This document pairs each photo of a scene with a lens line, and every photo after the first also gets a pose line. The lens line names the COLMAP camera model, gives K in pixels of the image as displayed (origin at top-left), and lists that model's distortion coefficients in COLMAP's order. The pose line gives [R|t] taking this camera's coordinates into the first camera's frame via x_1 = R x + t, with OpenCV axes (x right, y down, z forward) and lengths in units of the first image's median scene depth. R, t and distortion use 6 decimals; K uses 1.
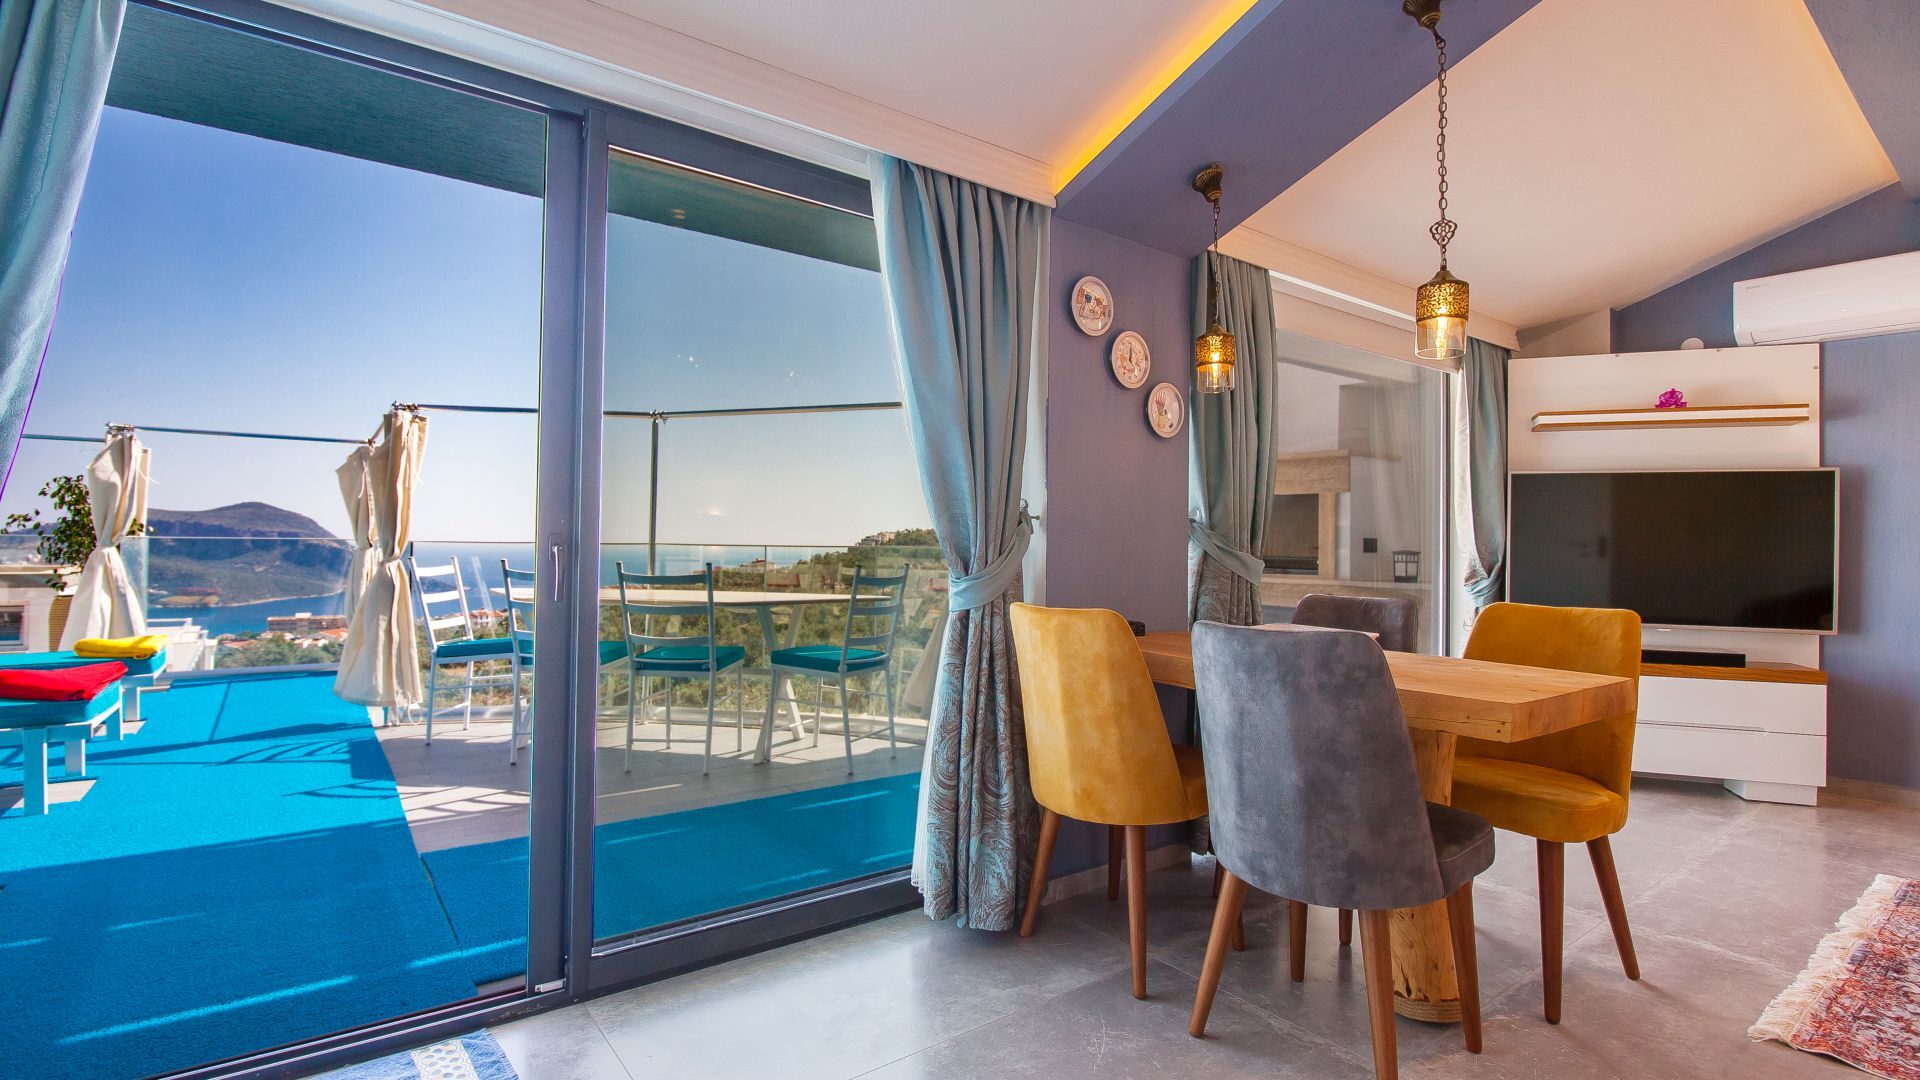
lens RADIAL K [[887.9, 0, 960.8], [0, 887.9, 533.6], [0, 0, 1]] dist [-0.001956, -0.011596]
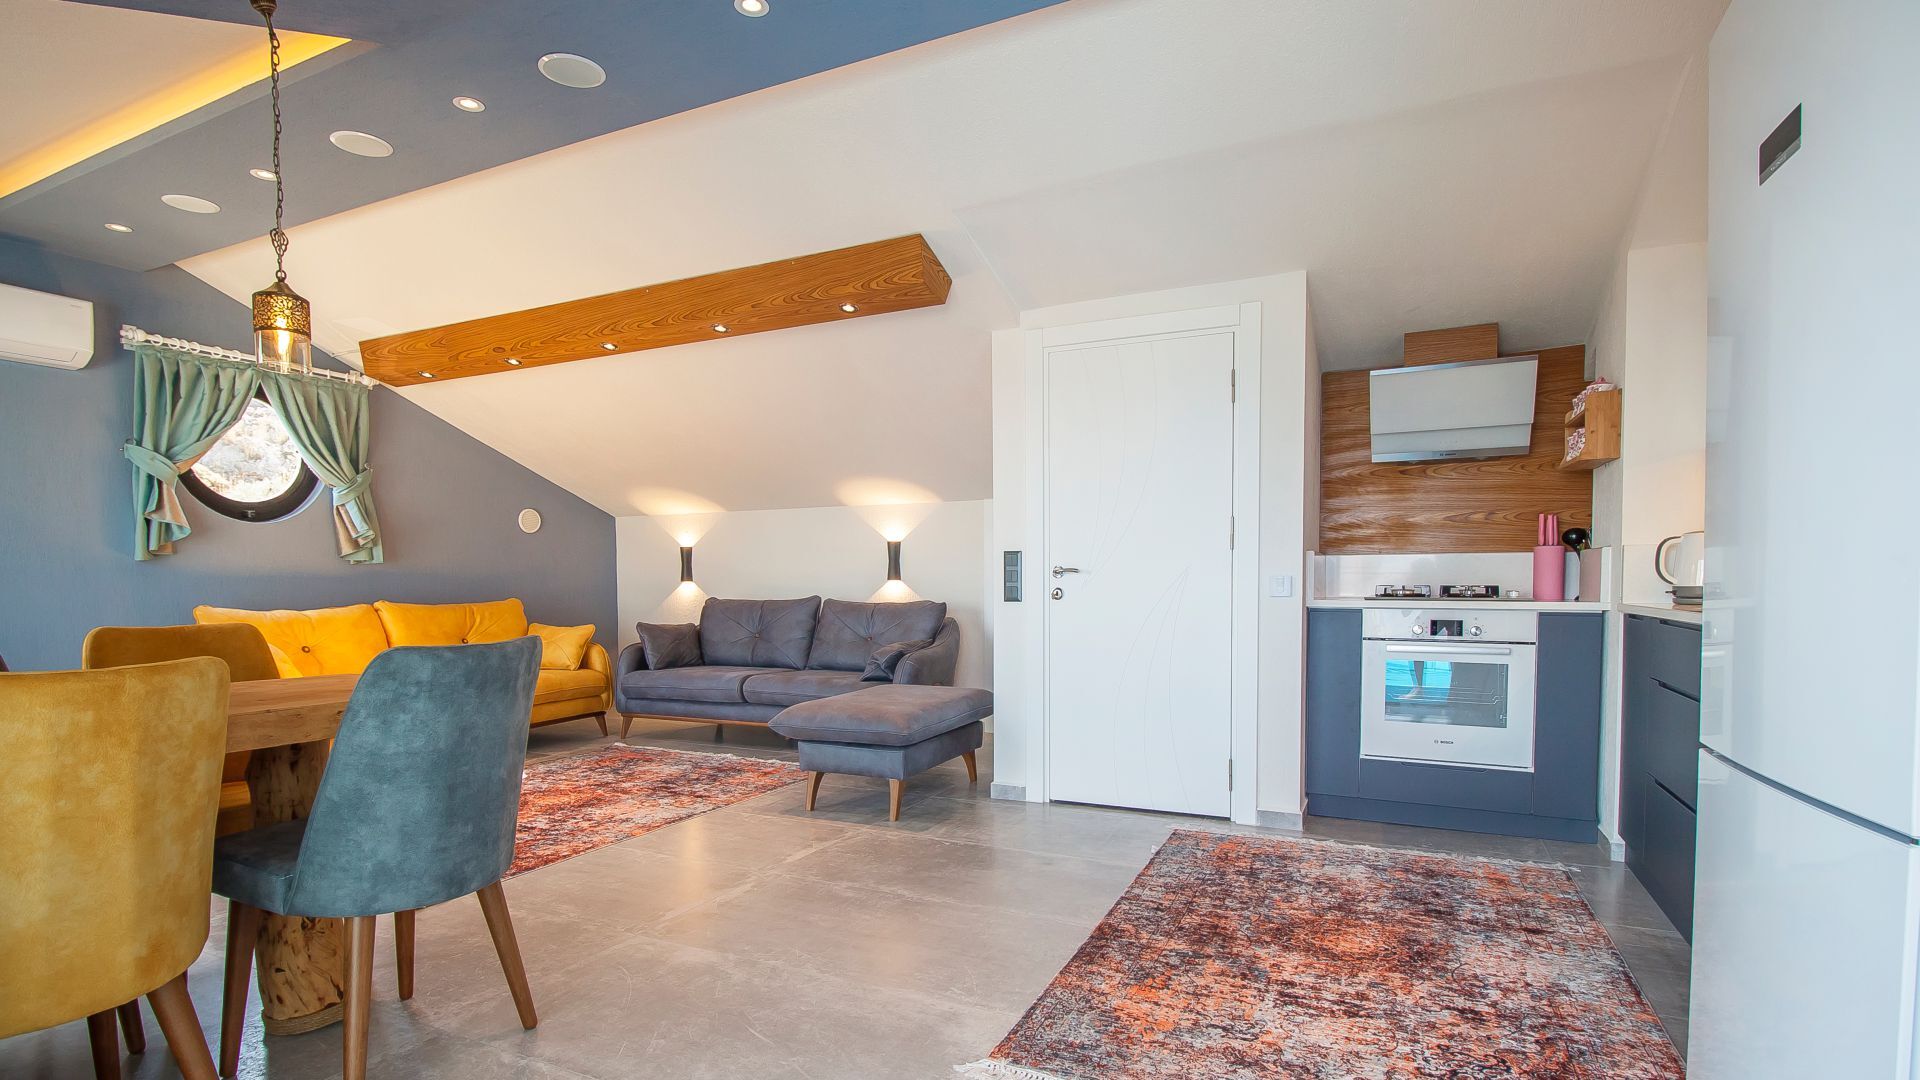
lens RADIAL K [[925.7, 0, 959.5], [0, 925.7, 611.0], [0, 0, 1]] dist [0.001610, -0.012396]
pose [[-0.462321, -0.046294, 0.885504, -0.343935], [-0.014918, 0.998901, 0.044434, 0.004029], [-0.886587, 0.007332, -0.462503, 0.386642]]
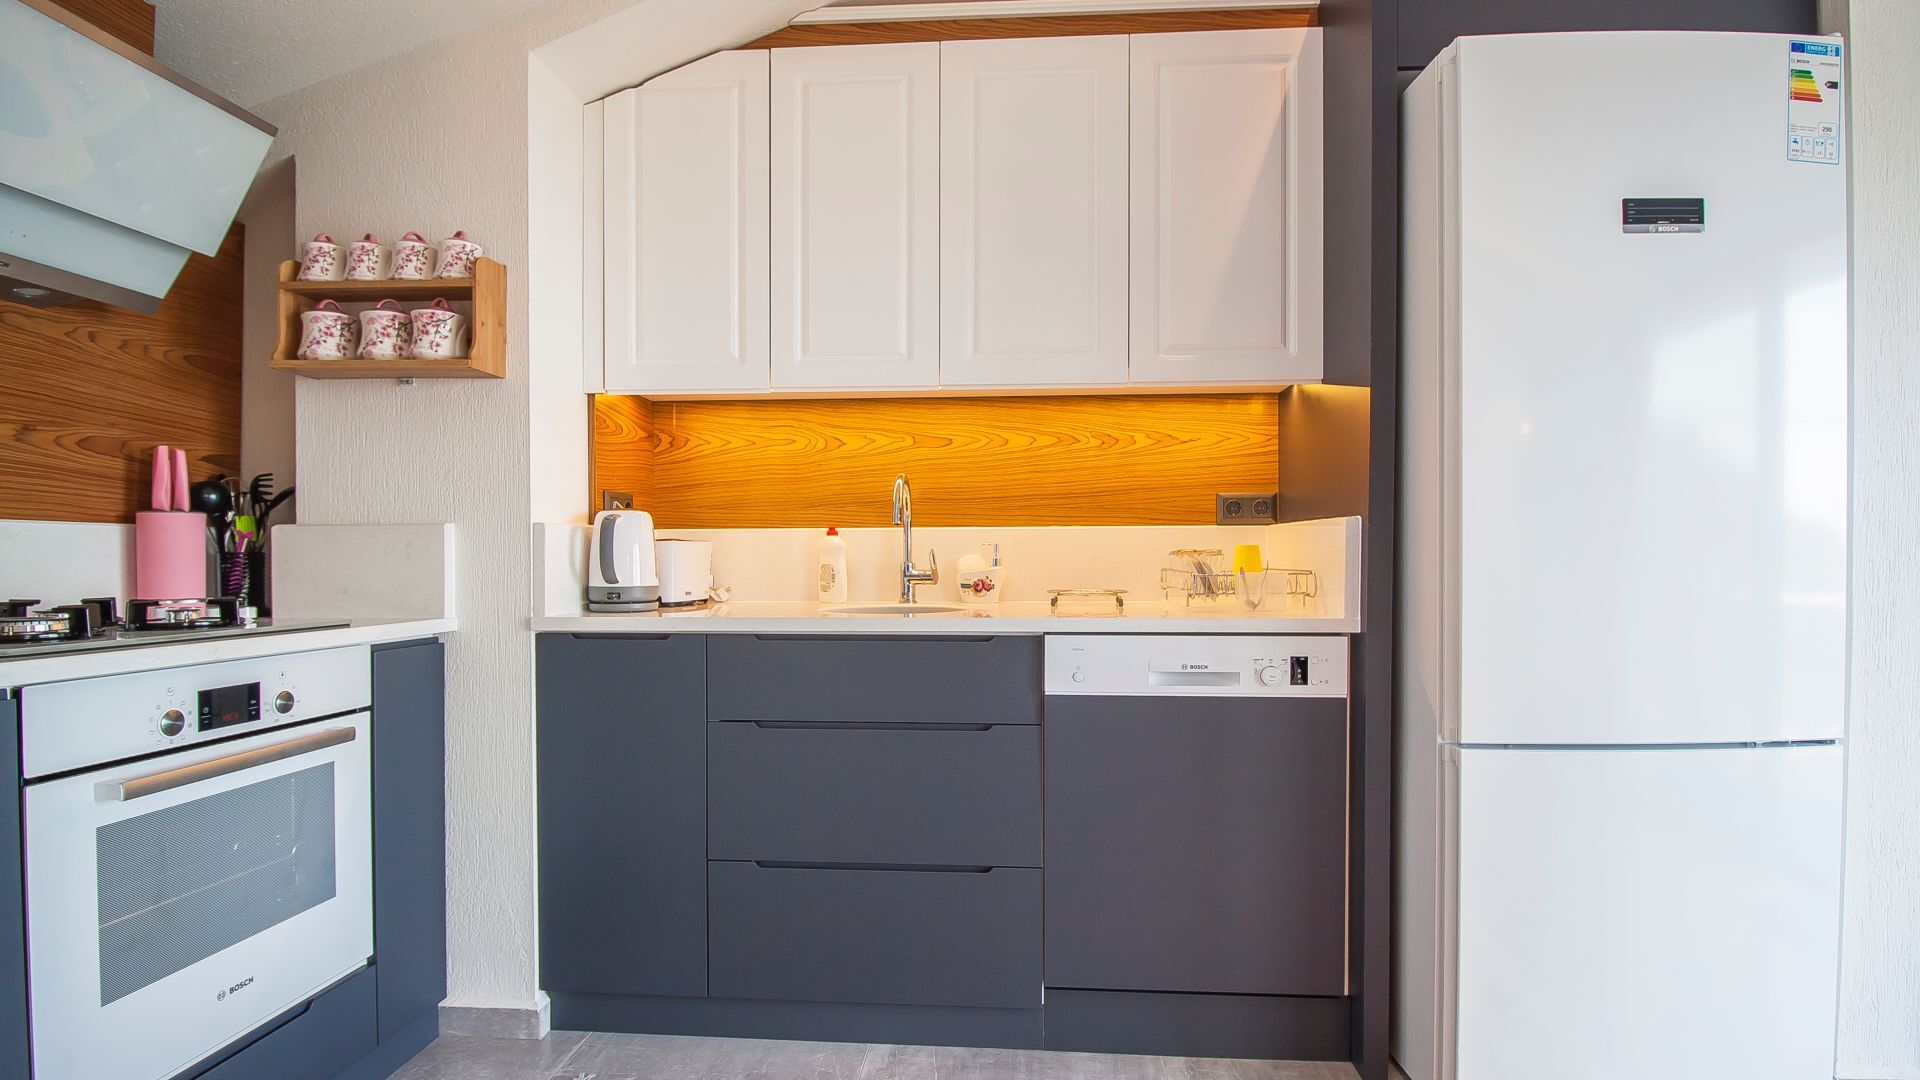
lens RADIAL K [[906.3, 0, 958.9], [0, 906.3, 565.3], [0, 0, 1]] dist [-0.003483, -0.008826]
pose [[-0.664584, -0.006300, -0.747187, 0.266610], [0.001929, 0.999947, -0.010147, 0.002267], [0.747211, -0.008185, -0.664537, 0.025155]]
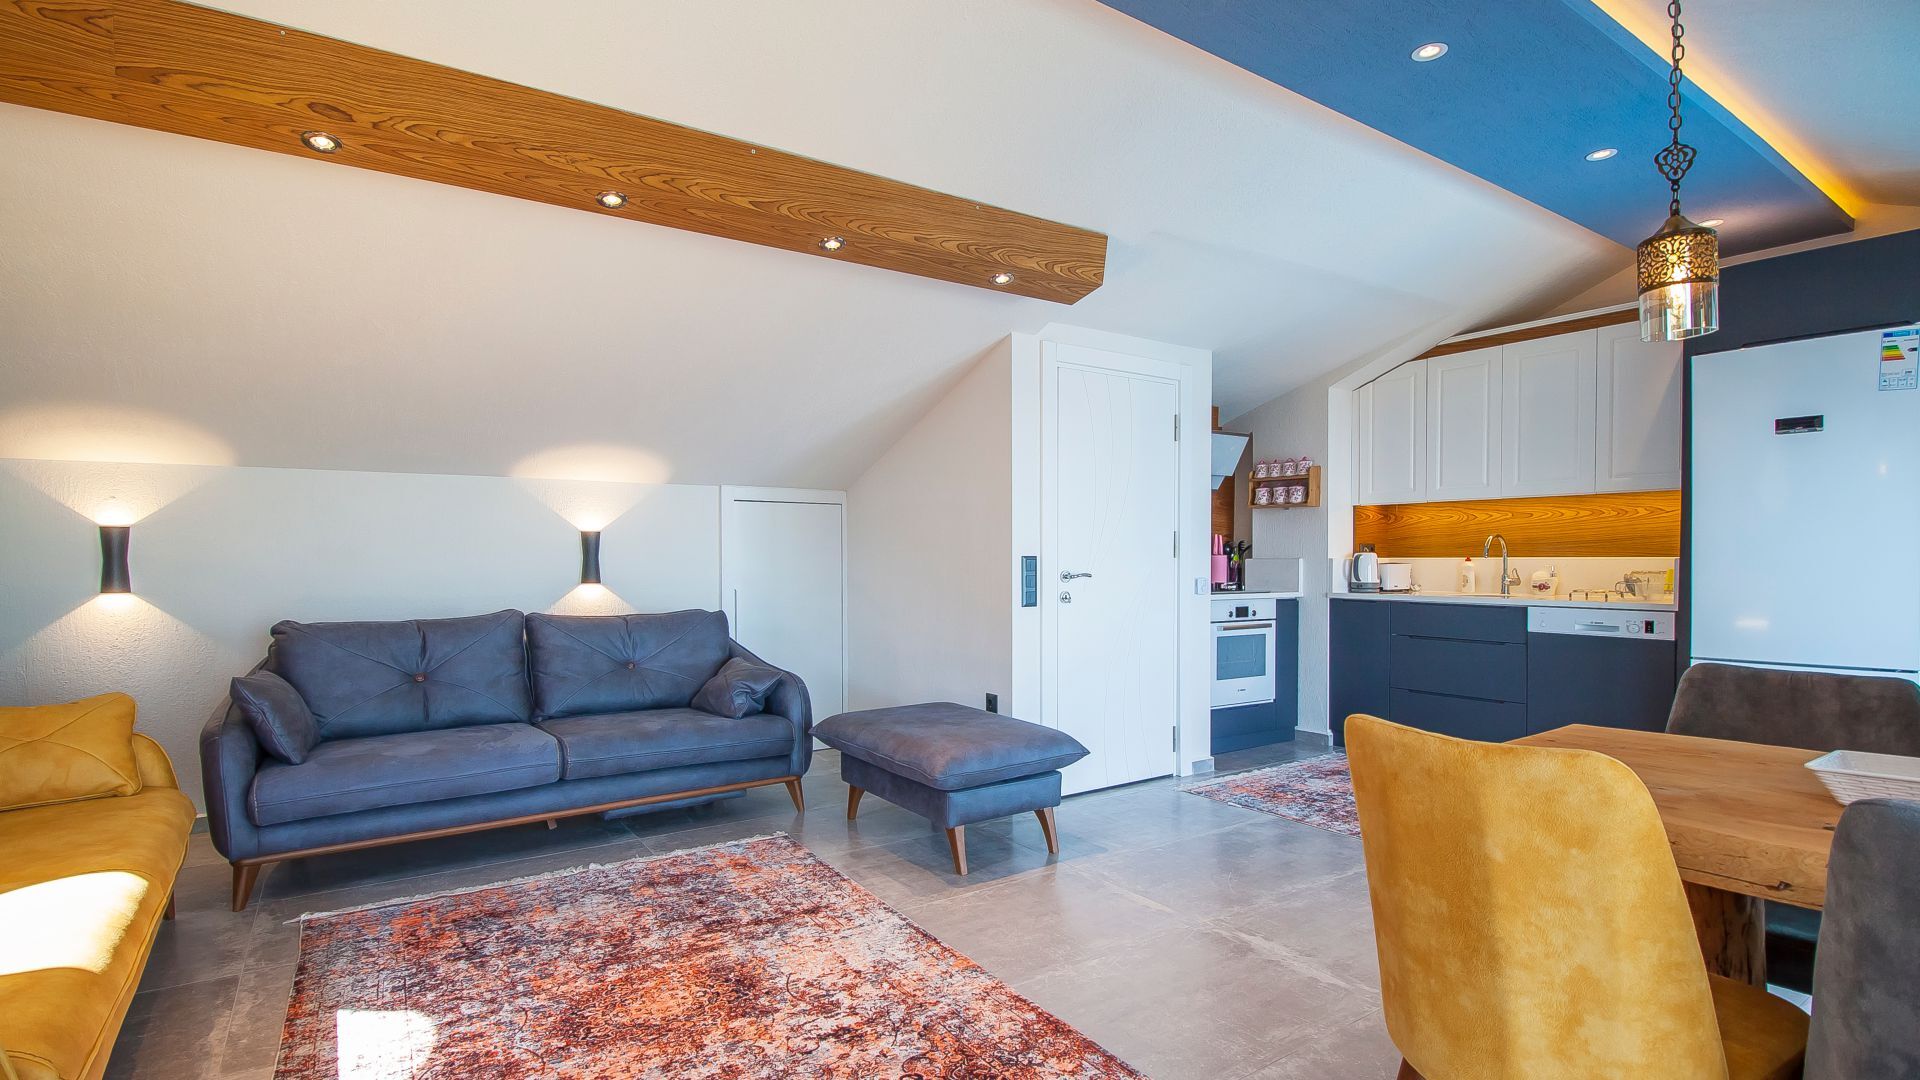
lens RADIAL K [[906.3, 0, 958.9], [0, 906.3, 565.3], [0, 0, 1]] dist [-0.003483, -0.008826]
pose [[-0.998545, -0.014804, 0.051855, 0.513493], [-0.014996, 0.999882, -0.003309, -0.002660], [-0.051800, -0.004082, -0.998649, 0.835113]]
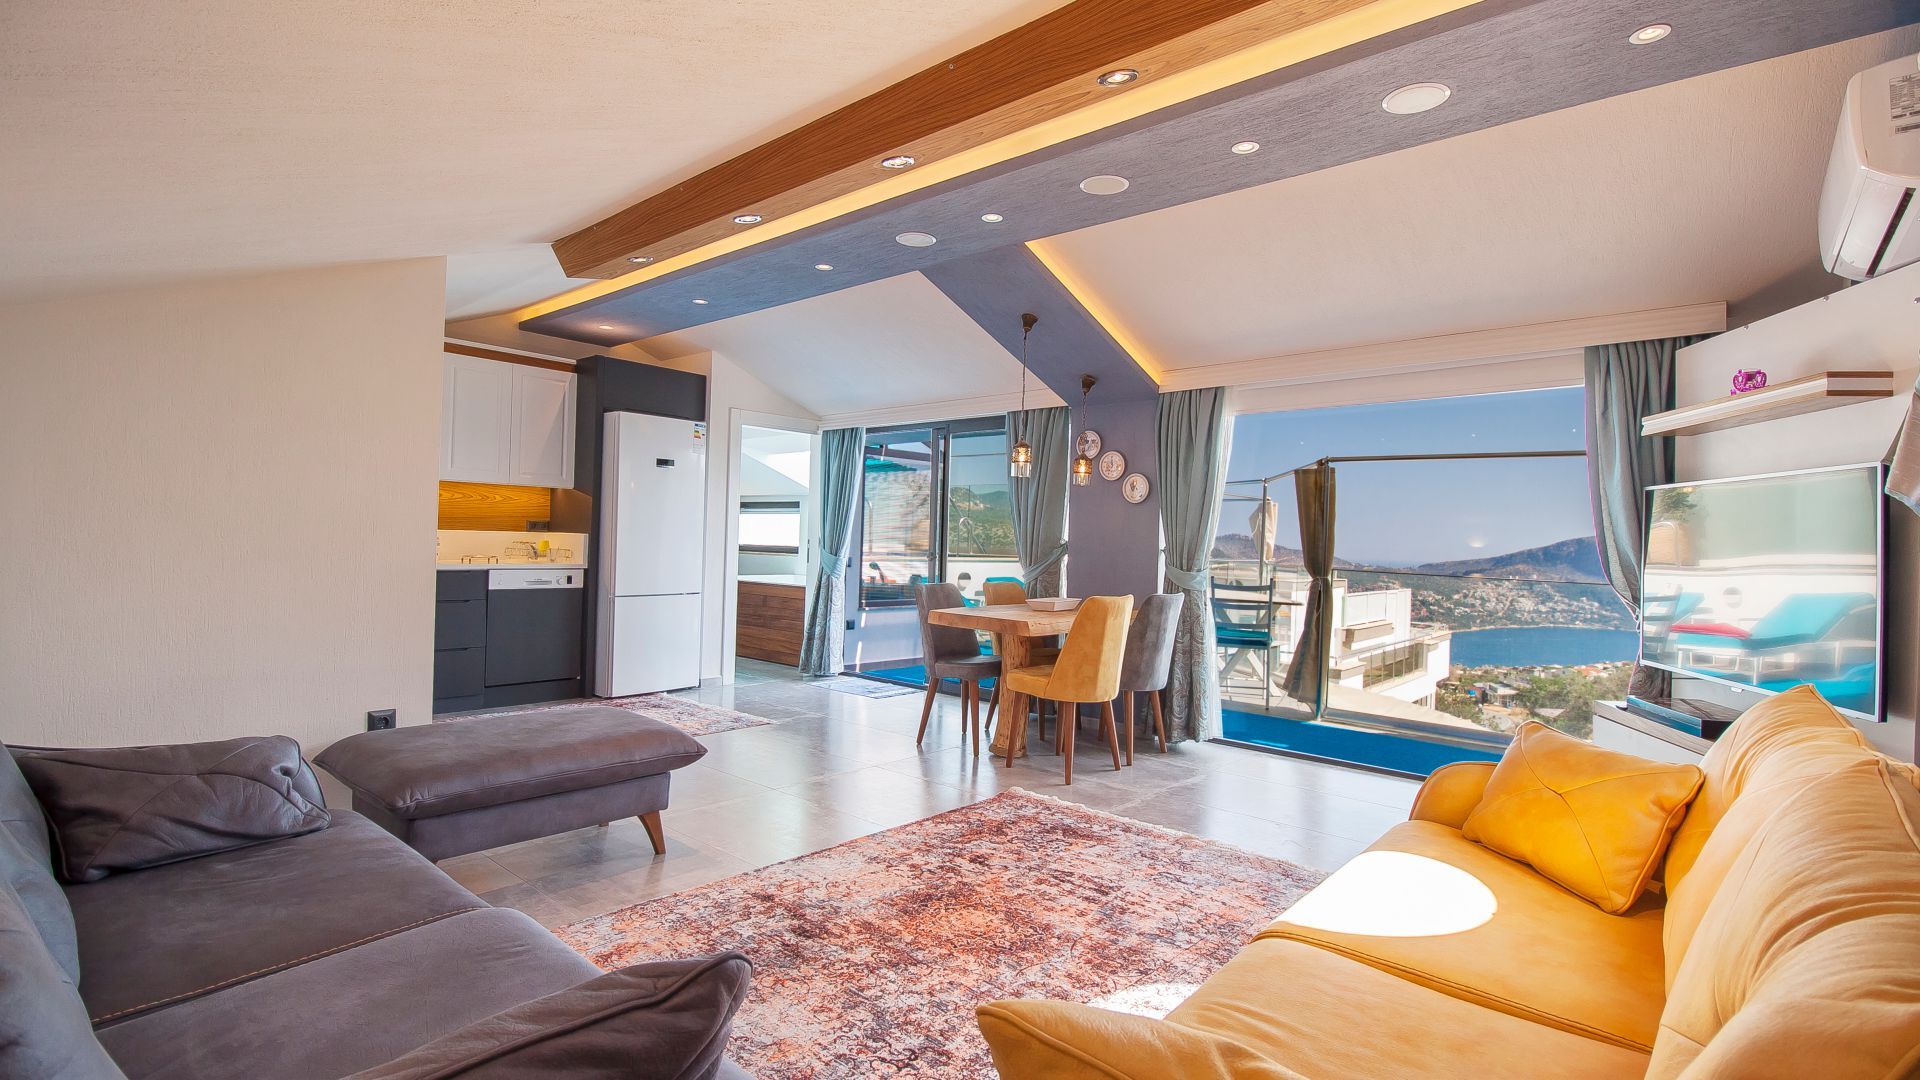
lens RADIAL K [[886.4, 0, 953.6], [0, 886.4, 534.2], [0, 0, 1]] dist [-0.010143, -0.000845]
pose [[0.193928, -0.018361, -0.980844, 1.312665], [-0.011418, 0.999715, -0.020972, -0.001410], [0.980949, 0.015266, 0.193663, 0.181564]]
